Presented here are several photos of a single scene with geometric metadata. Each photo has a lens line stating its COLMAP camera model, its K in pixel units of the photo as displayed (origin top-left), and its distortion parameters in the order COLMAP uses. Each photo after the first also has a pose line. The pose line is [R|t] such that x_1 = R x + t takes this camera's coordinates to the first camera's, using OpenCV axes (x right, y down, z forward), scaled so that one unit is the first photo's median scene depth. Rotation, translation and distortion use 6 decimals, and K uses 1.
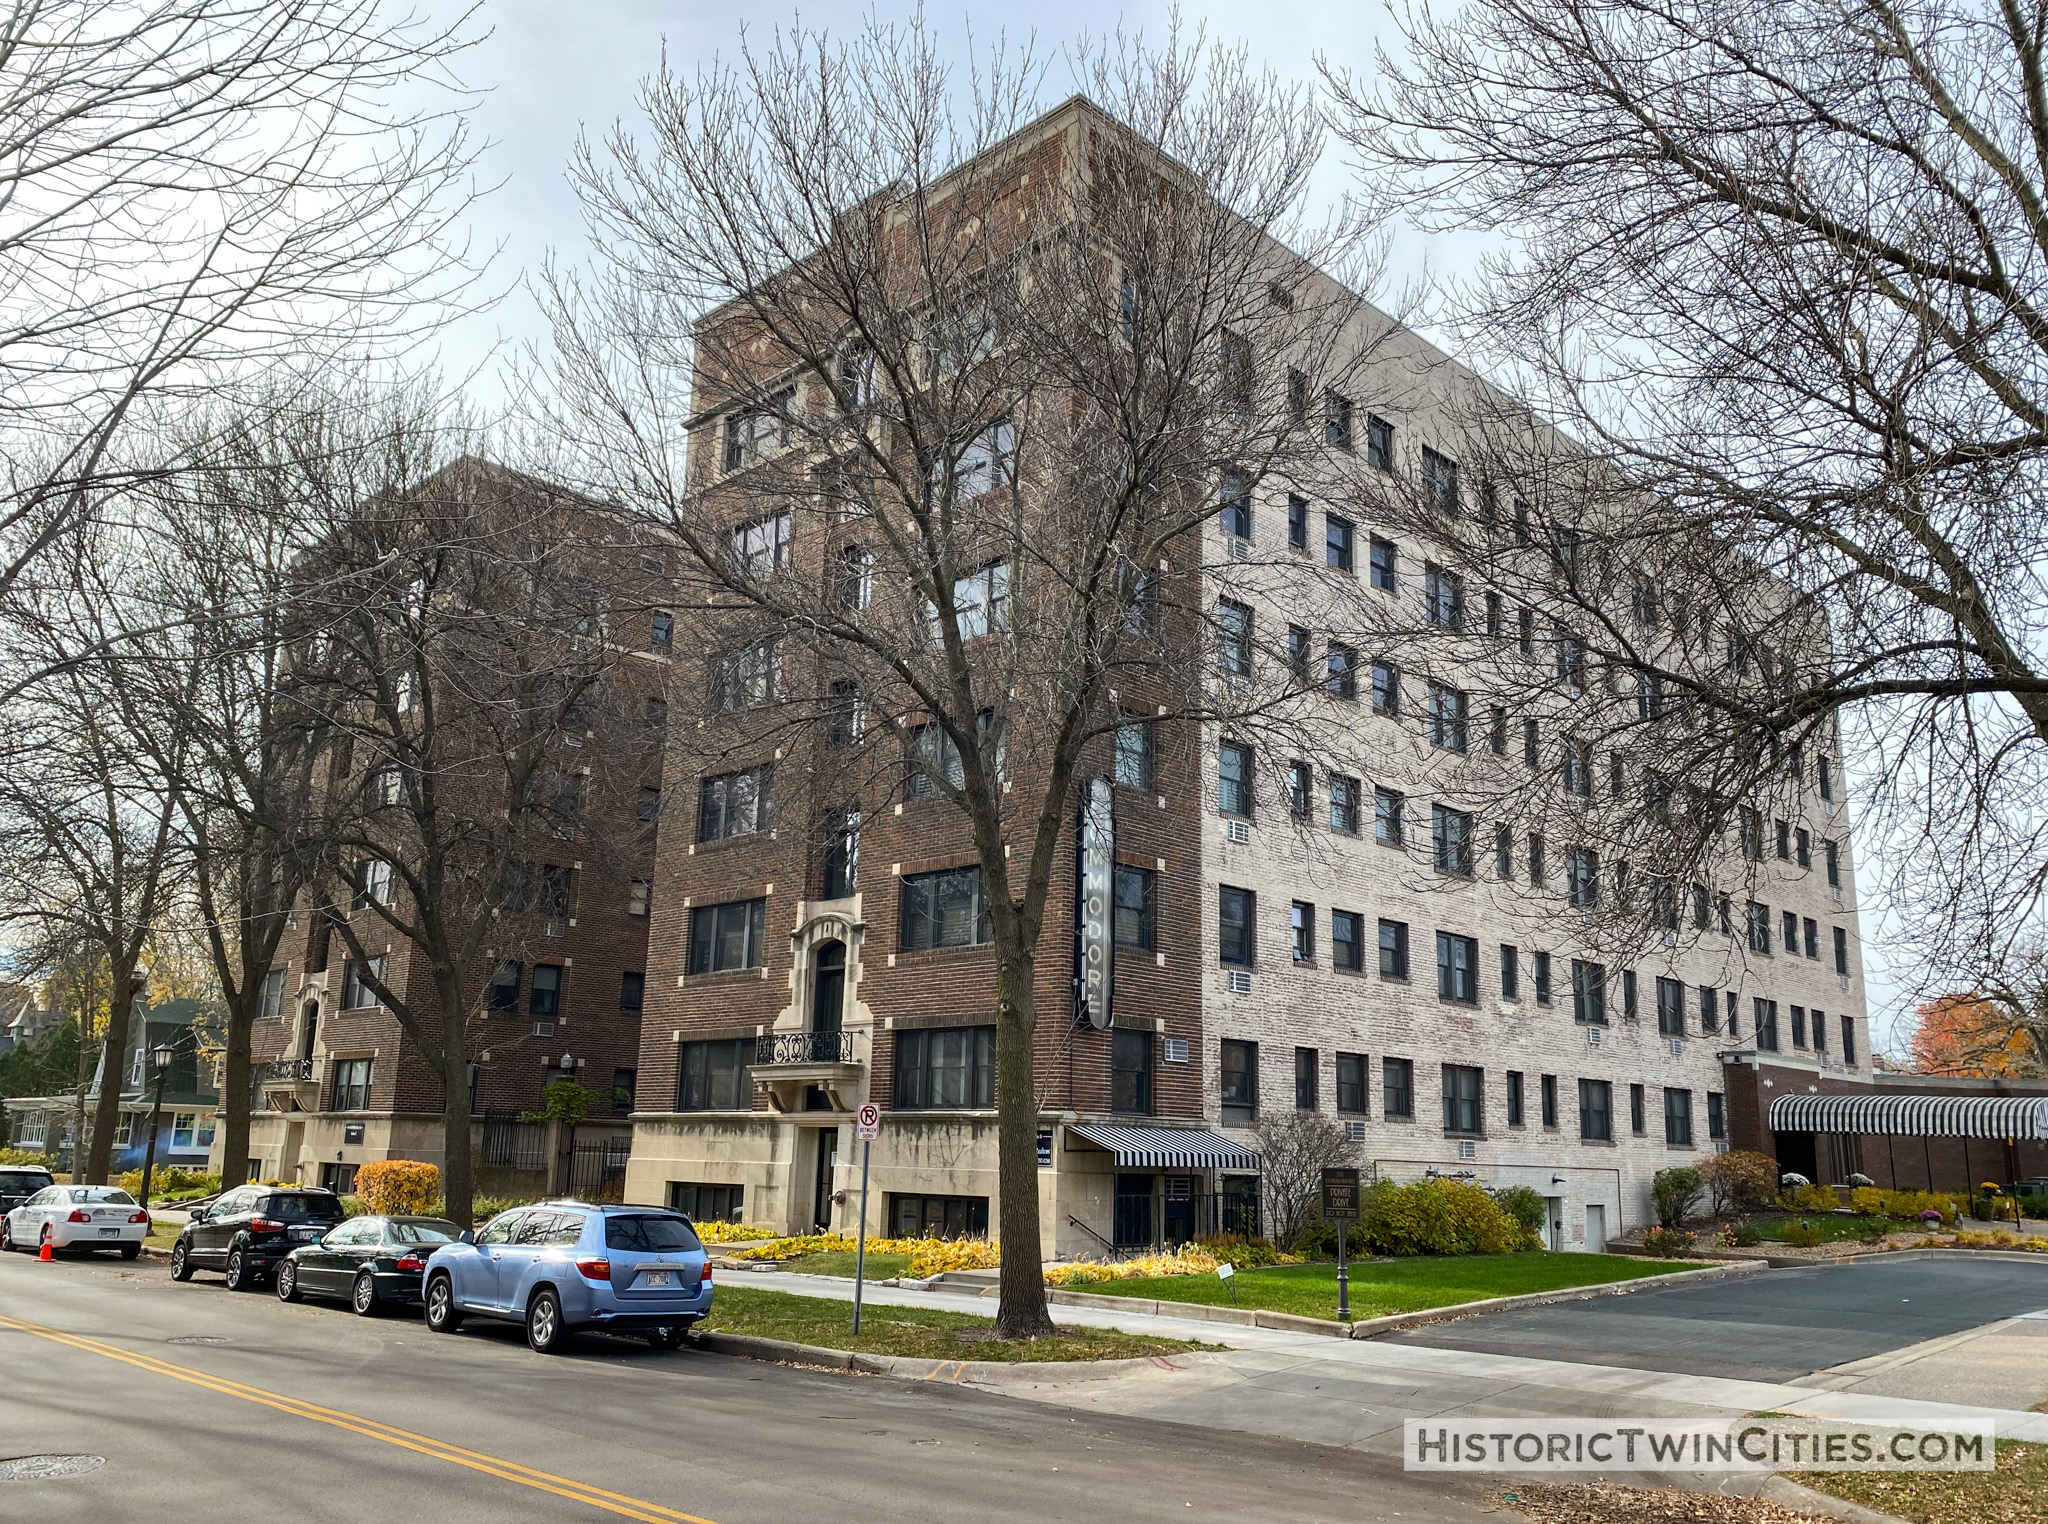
lens RADIAL K [[1607.9, 0, 1024.0], [0, 1607.9, 762.0], [0, 0, 1]] dist [0.000273, -0.002824]
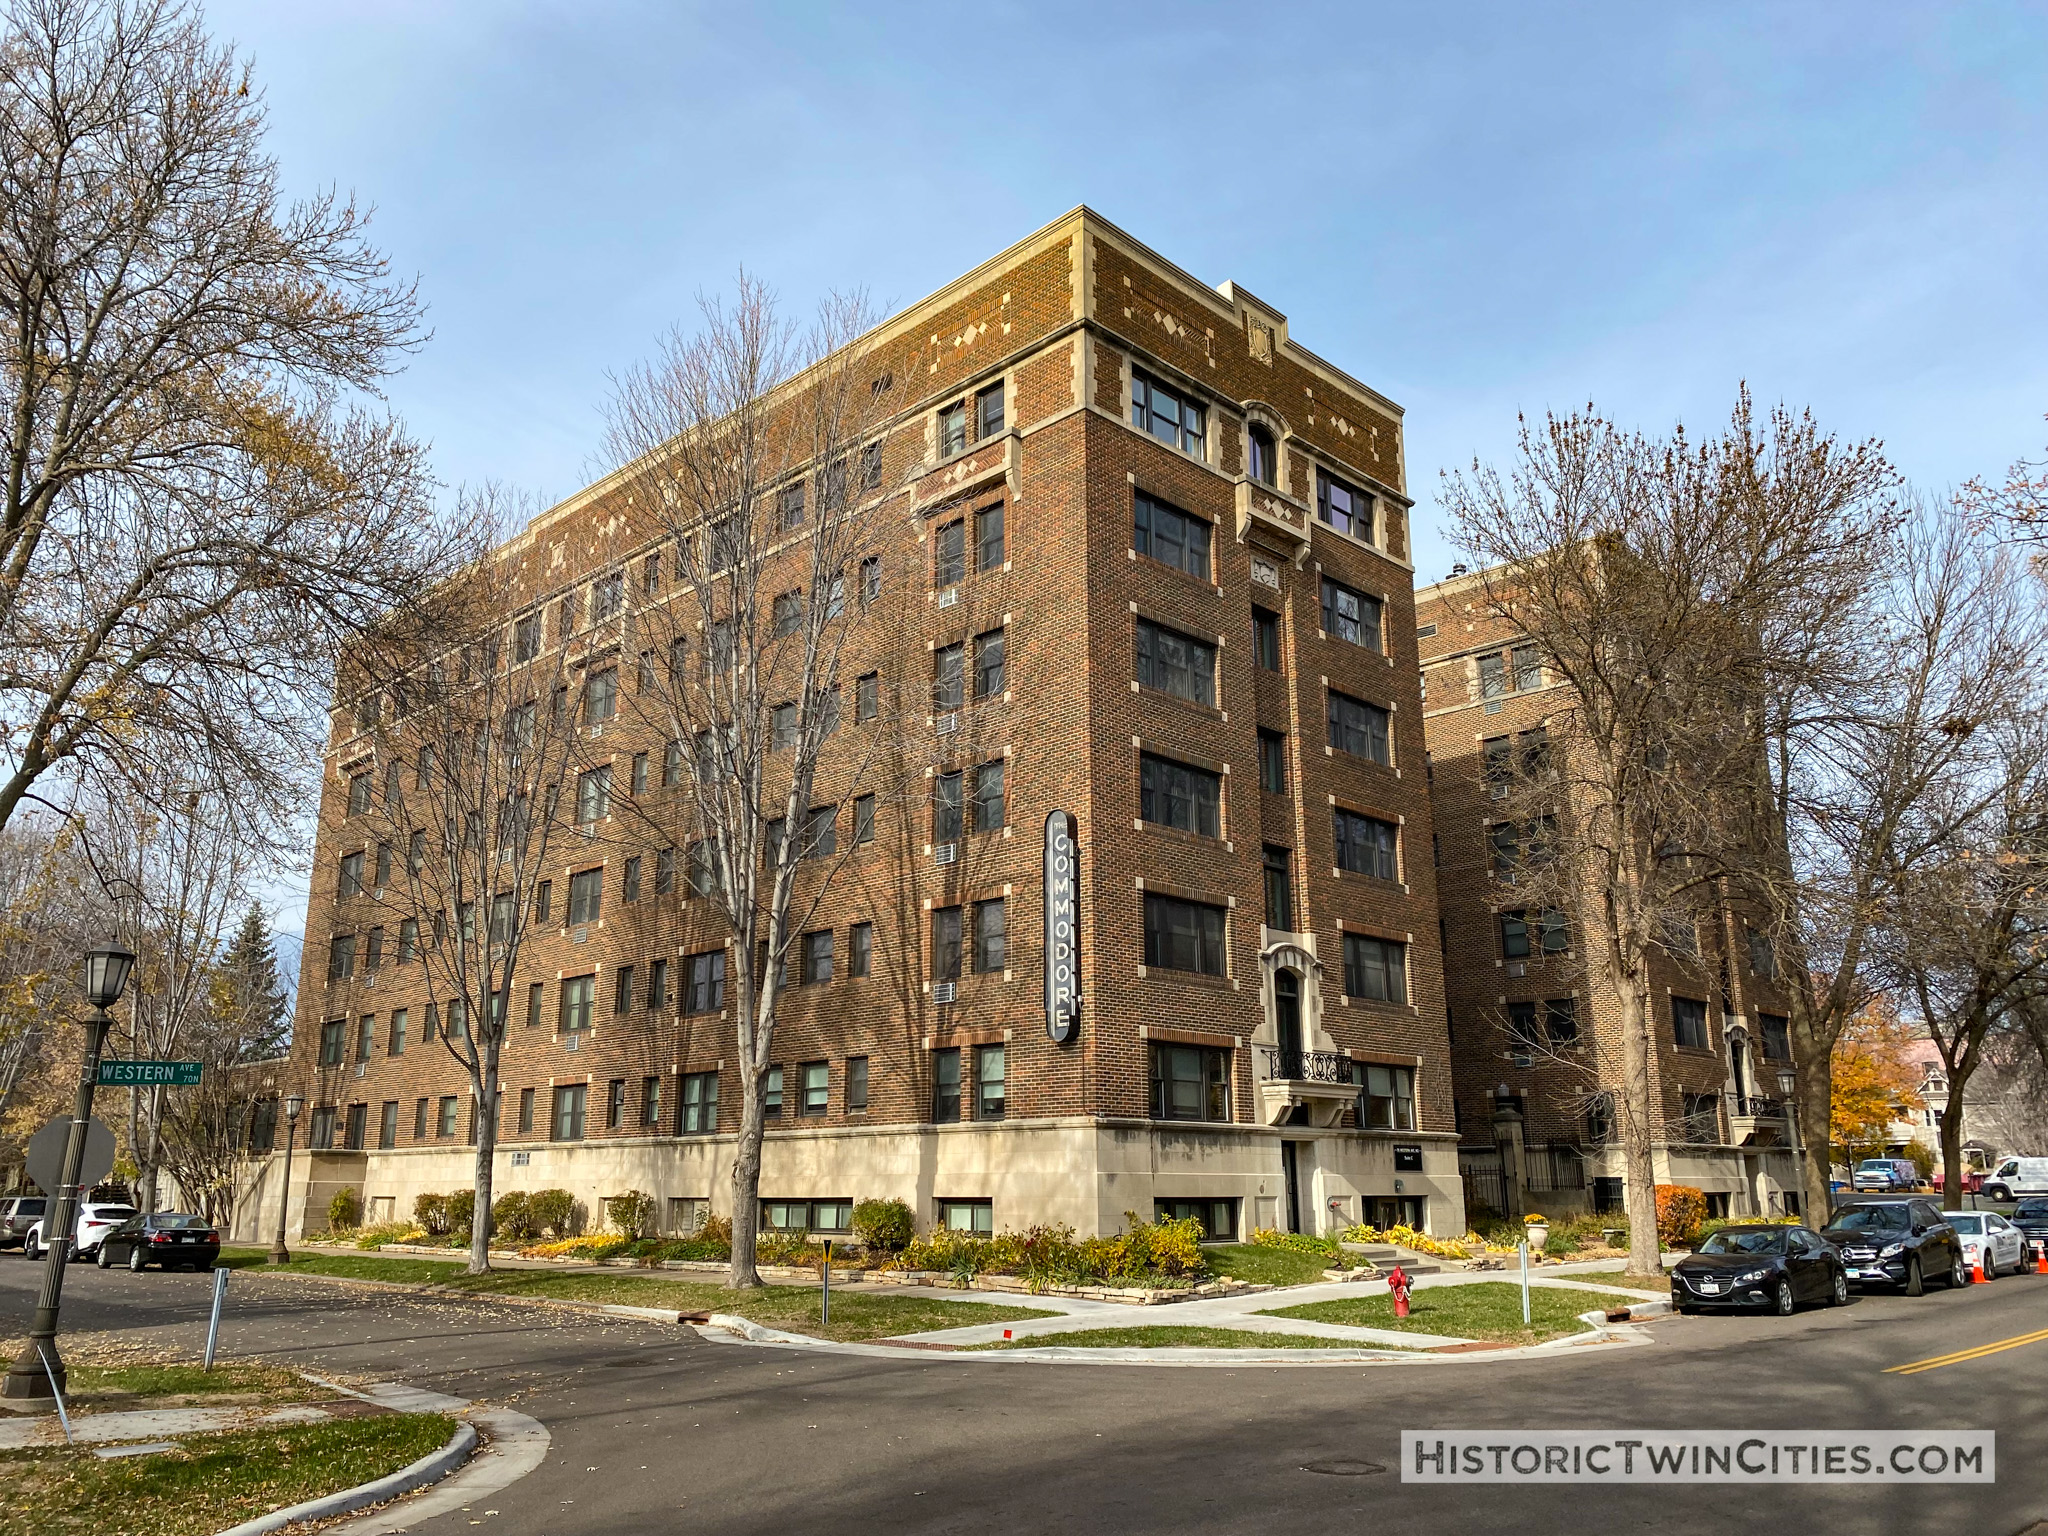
lens RADIAL K [[1534.4, 0, 1024.8], [0, 1534.4, 764.0], [0, 0, 1]] dist [0.006298, -0.003214]
pose [[0.006147, 0.225709, 0.974175, -0.877810], [-0.241598, 0.945669, -0.217580, 0.187966], [-0.970357, -0.234022, 0.060344, 0.861656]]
